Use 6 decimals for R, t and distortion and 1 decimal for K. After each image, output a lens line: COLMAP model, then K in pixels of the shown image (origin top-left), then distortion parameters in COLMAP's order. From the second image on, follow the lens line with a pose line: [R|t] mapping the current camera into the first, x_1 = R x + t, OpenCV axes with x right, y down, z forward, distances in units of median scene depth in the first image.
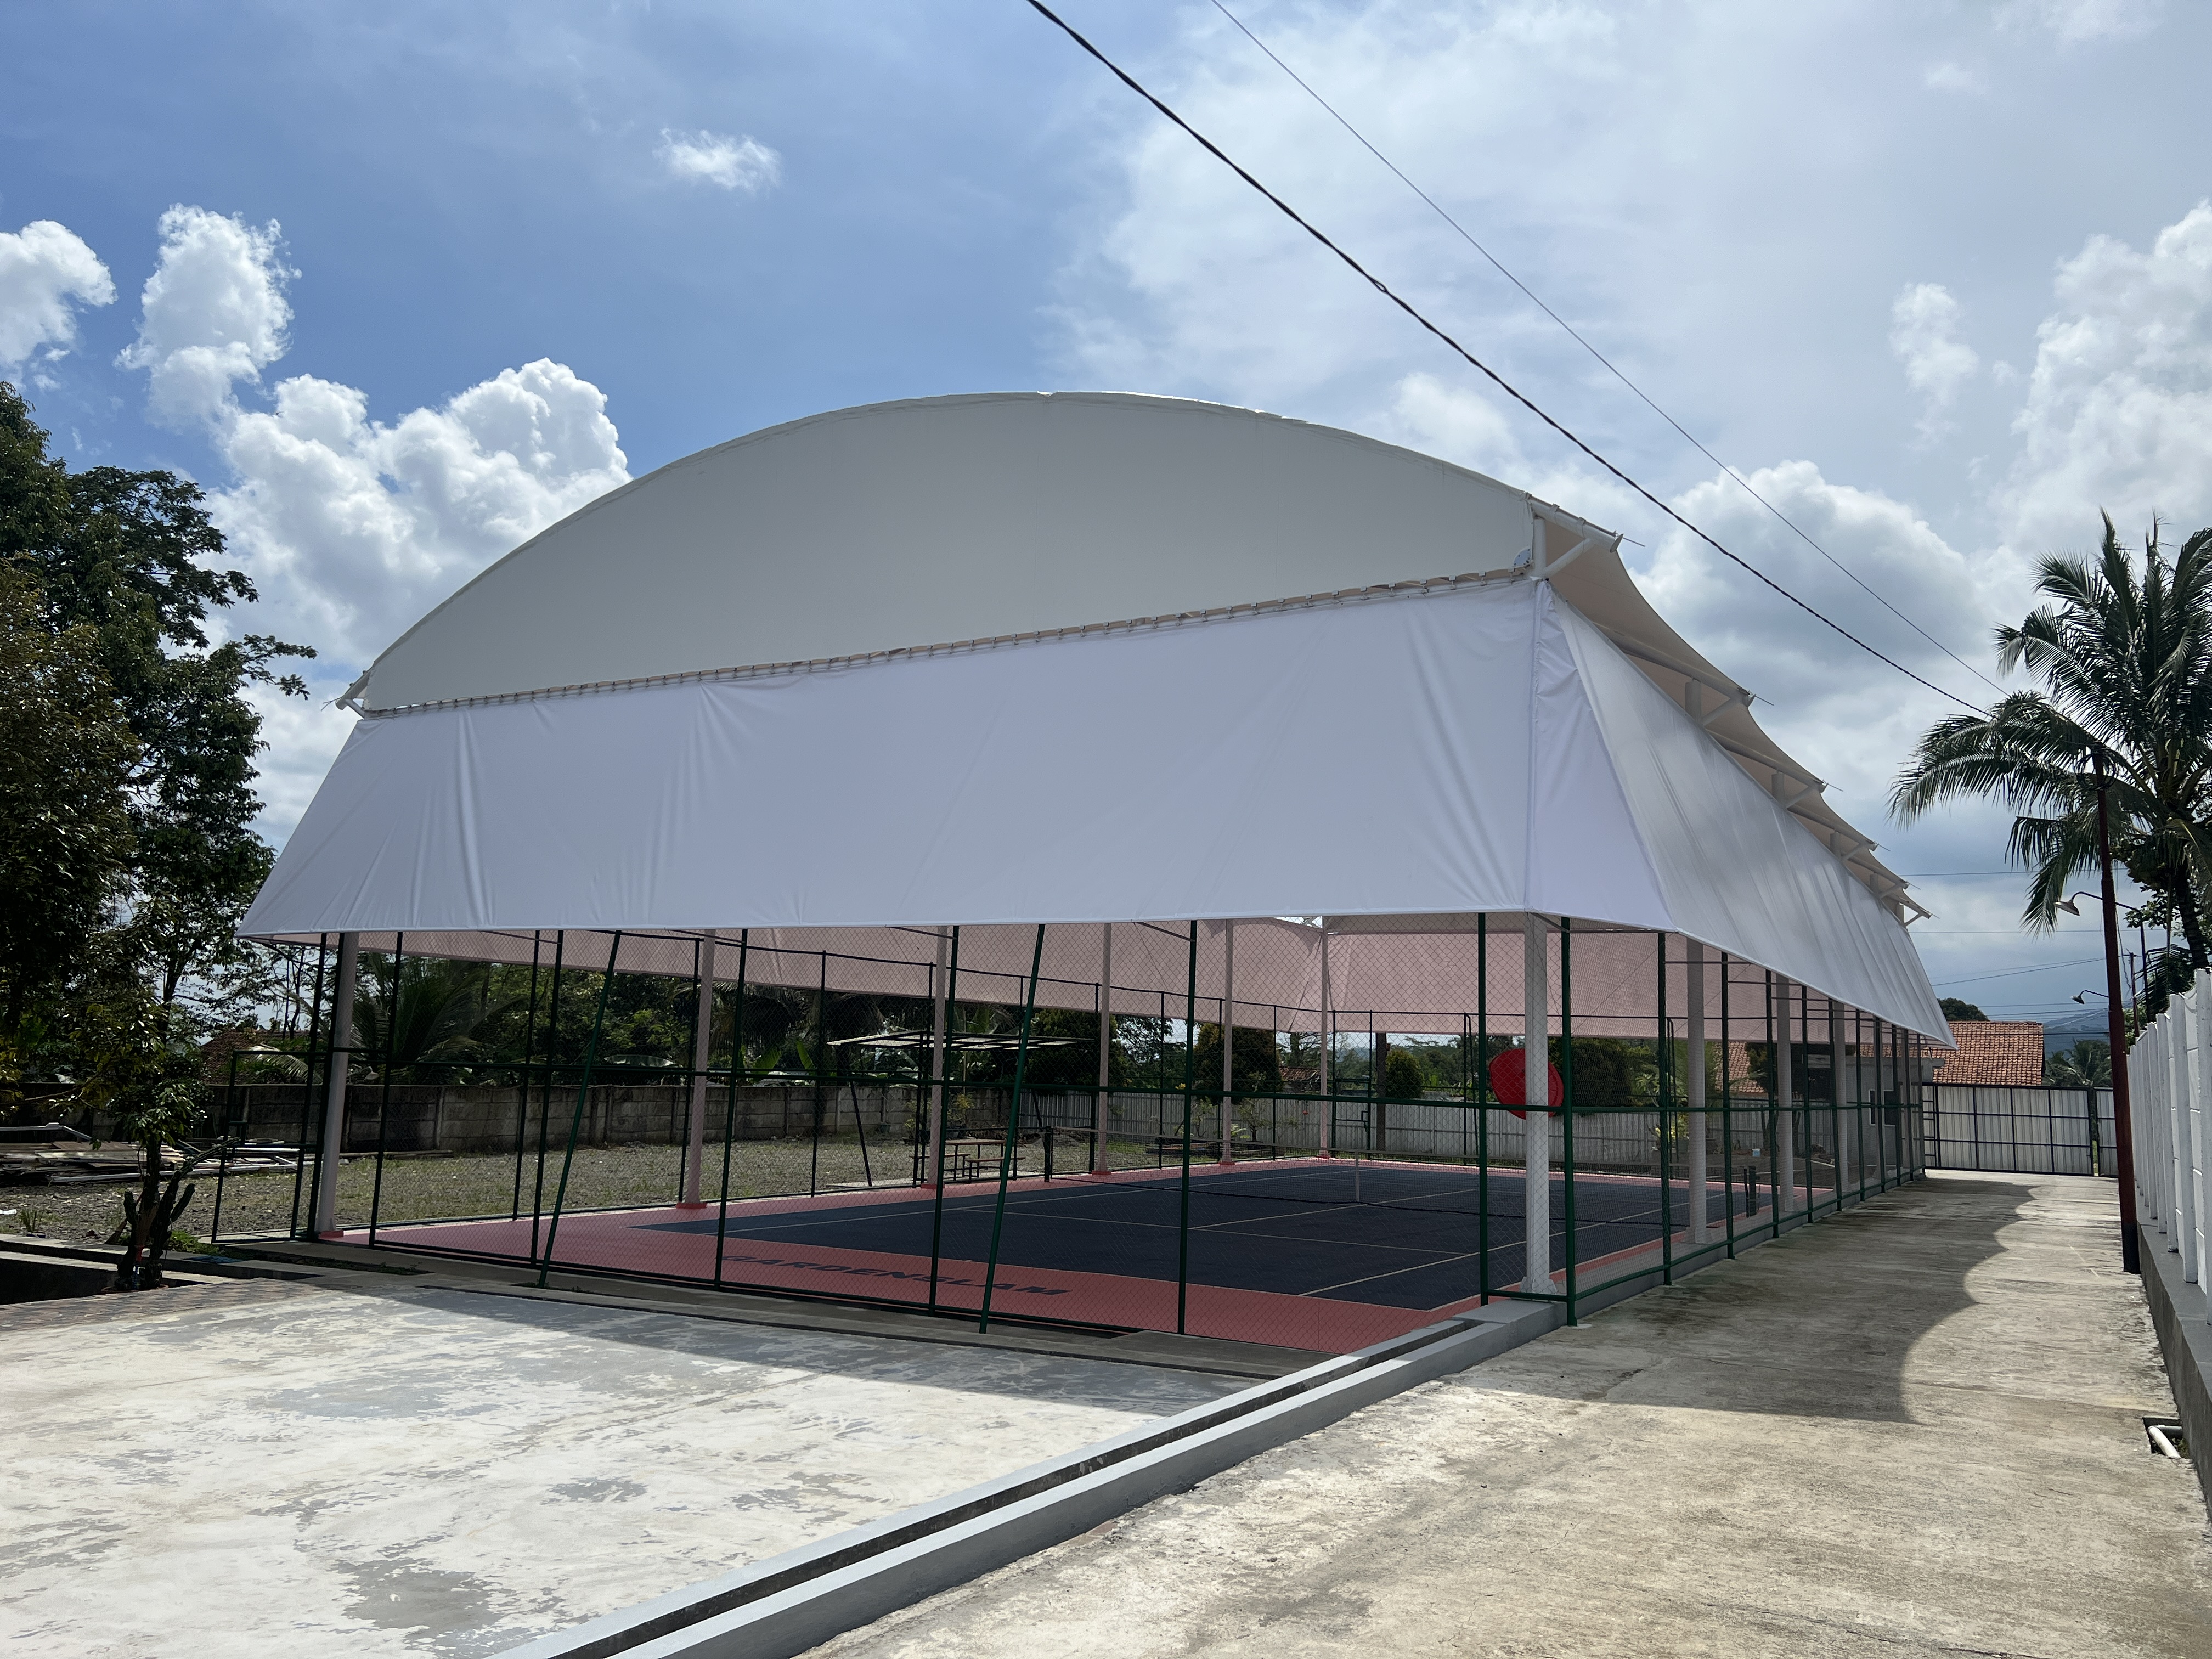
lens RADIAL K [[1664.9, 0, 1106.0], [0, 1664.9, 829.5], [0, 0, 1]] dist [0.054214, -0.000130]
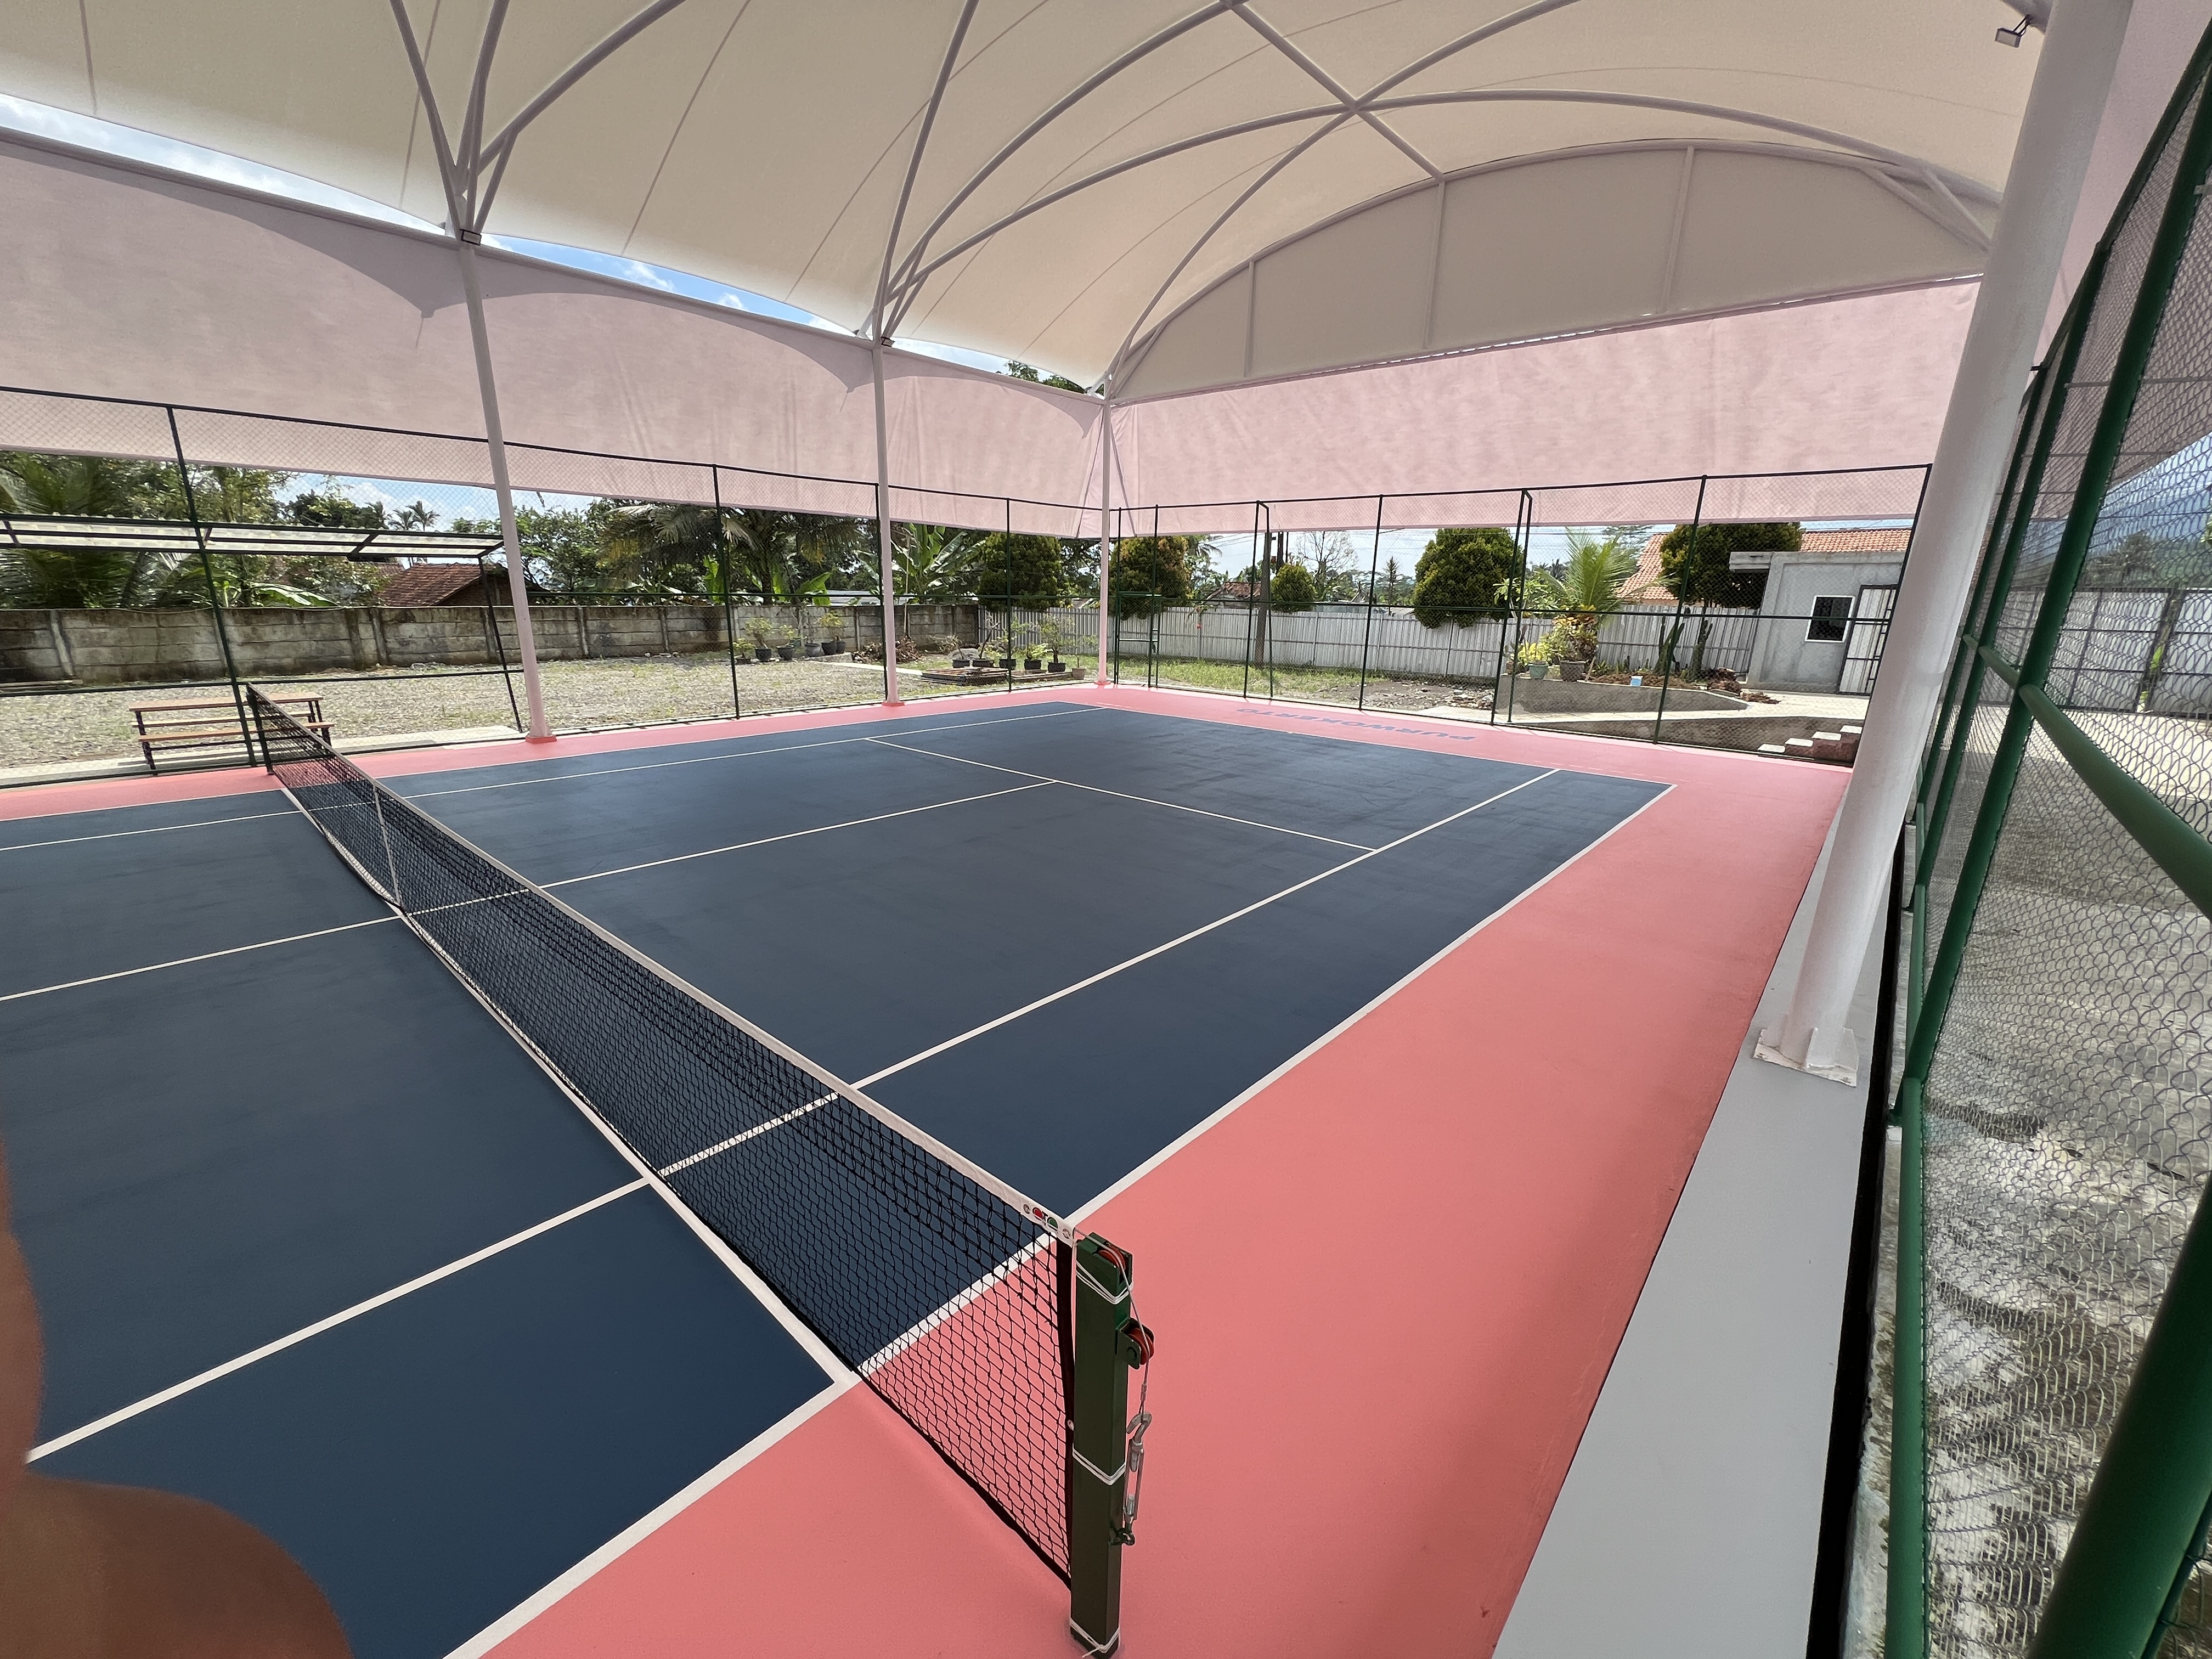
lens RADIAL K [[892.4, 0, 1106.0], [0, 892.4, 829.5], [0, 0, 1]] dist [-0.000542, 0.000390]
pose [[0.980174, 0.039218, -0.194221, 0.231066], [0.040265, 0.920339, 0.389044, 0.085971], [0.194007, -0.389151, 0.900513, 0.556694]]
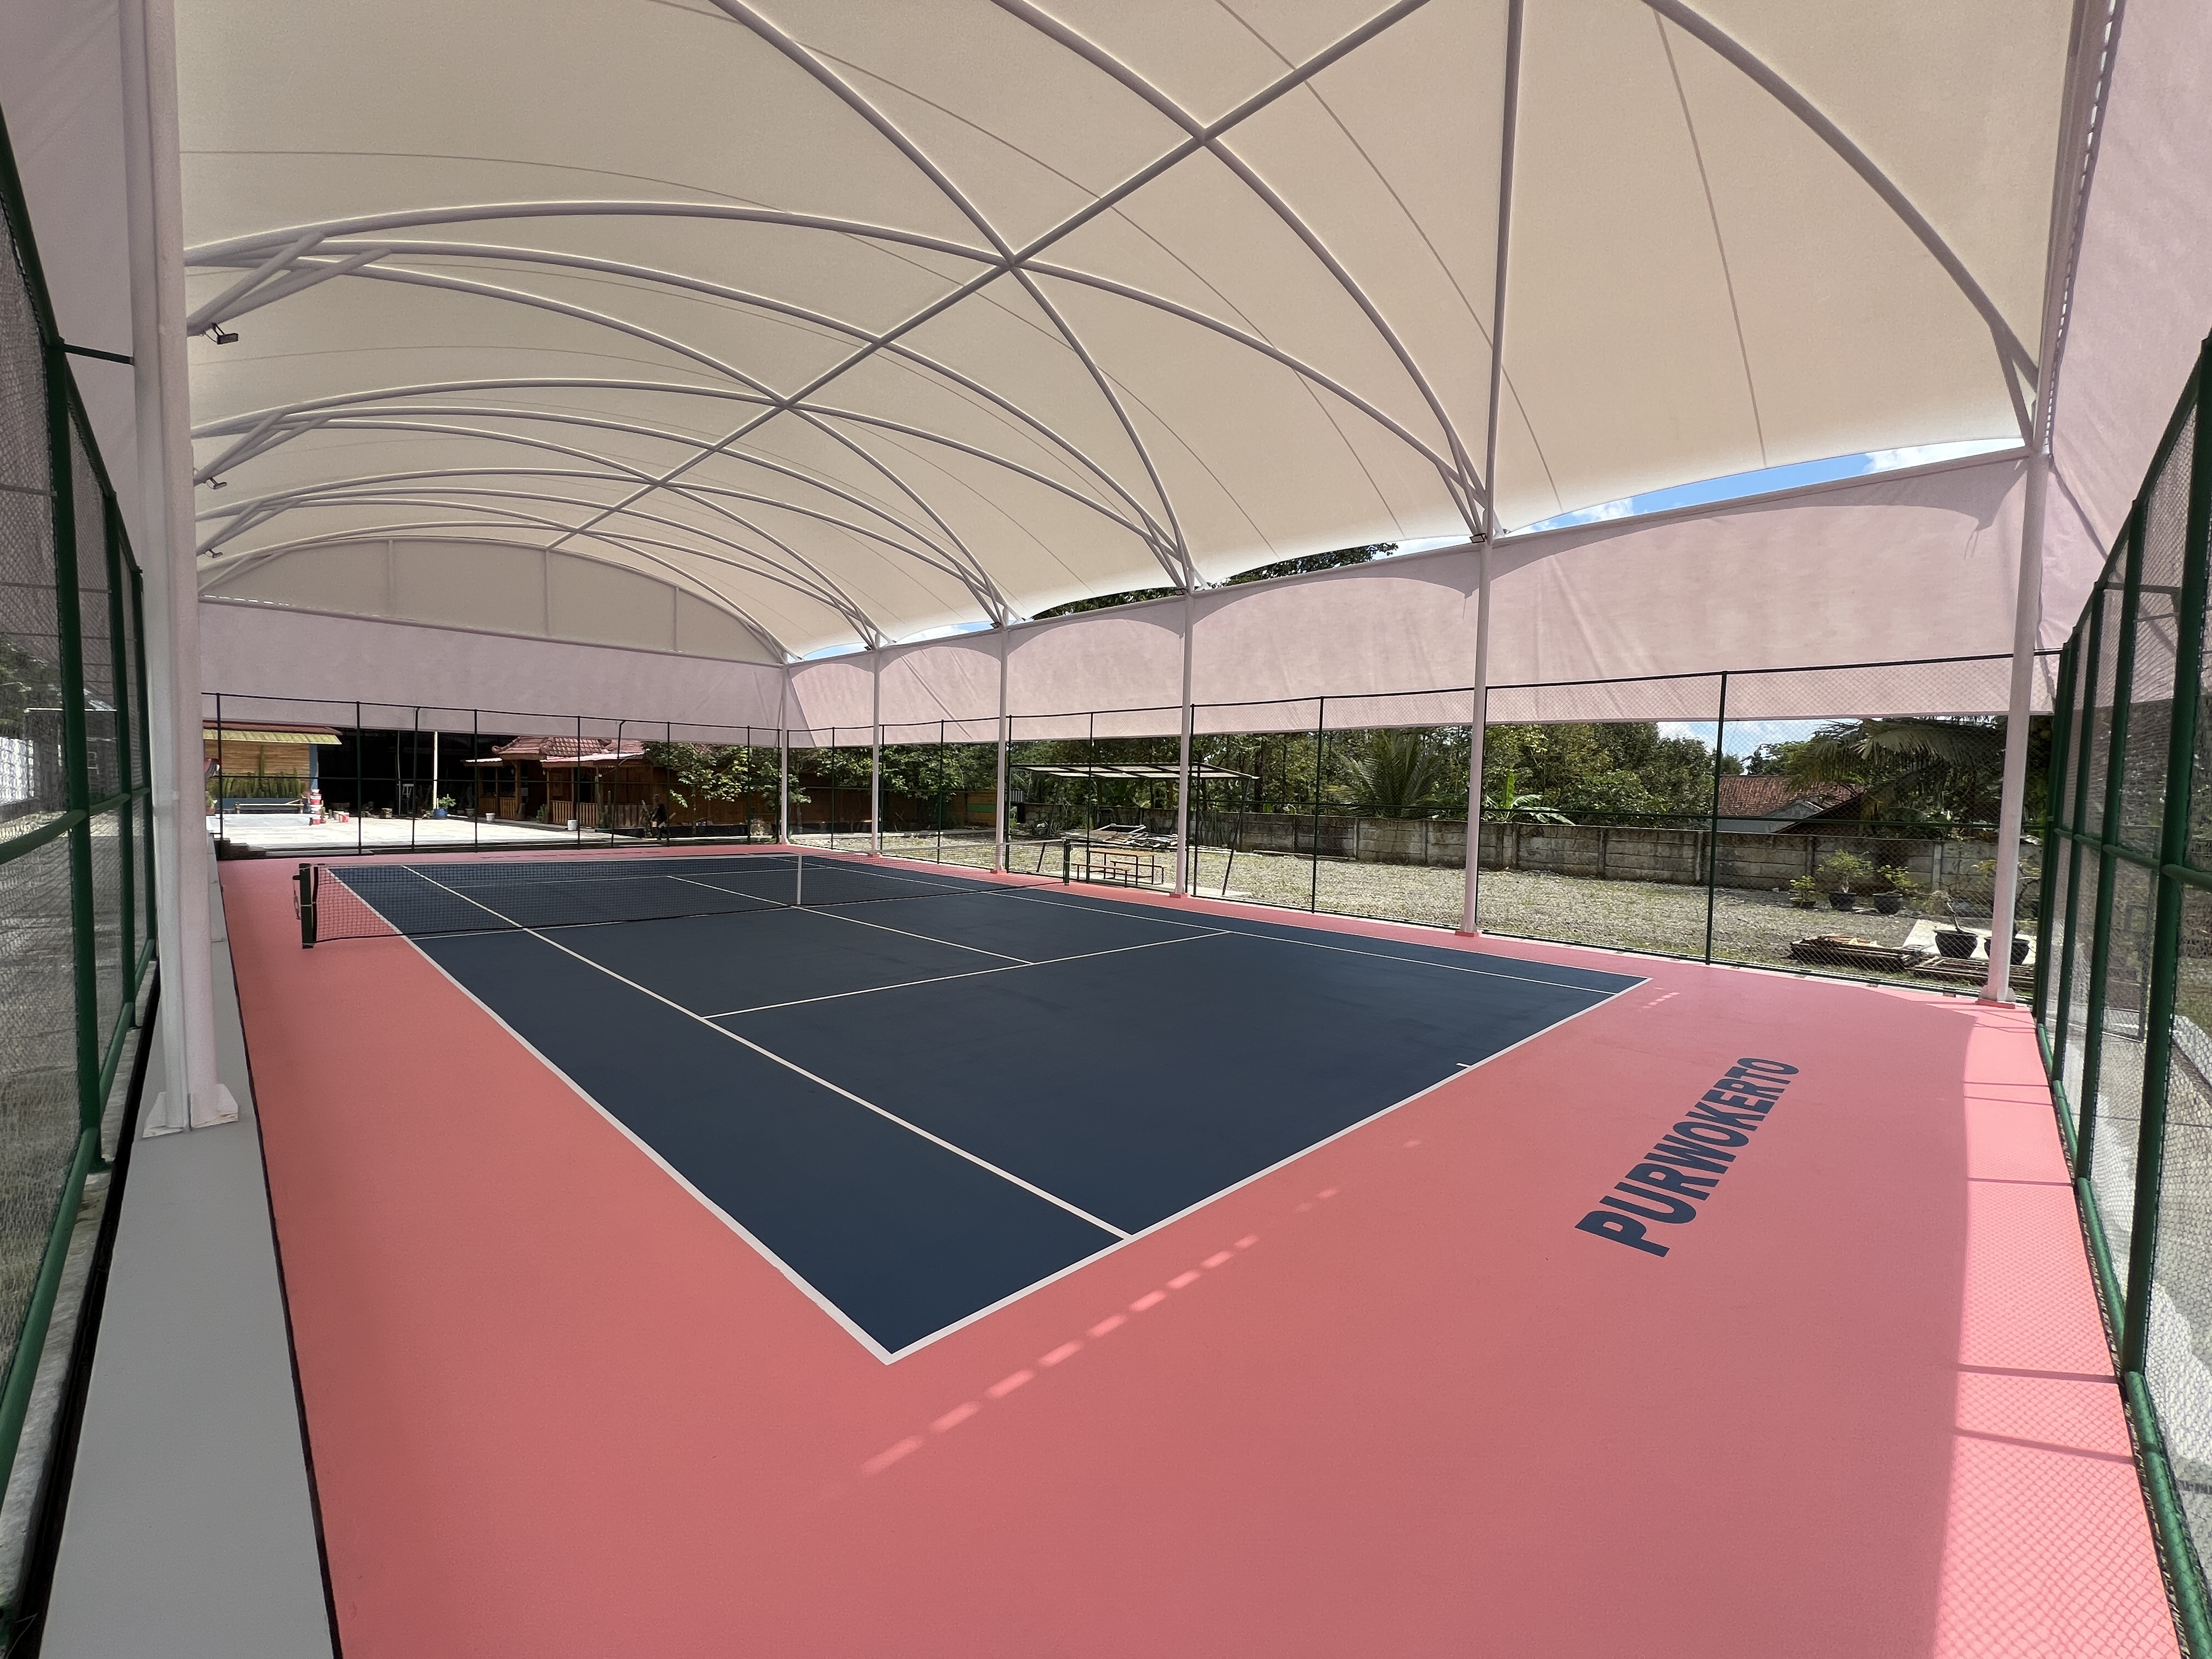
lens RADIAL K [[908.4, 0, 1106.0], [0, 908.4, 829.5], [0, 0, 1]] dist [0.008840, 0.000054]
pose [[-0.252518, 0.007731, -0.967561, 0.418334], [0.107626, 0.993987, -0.020147, 0.137813], [0.961588, -0.109222, -0.251832, 0.872300]]
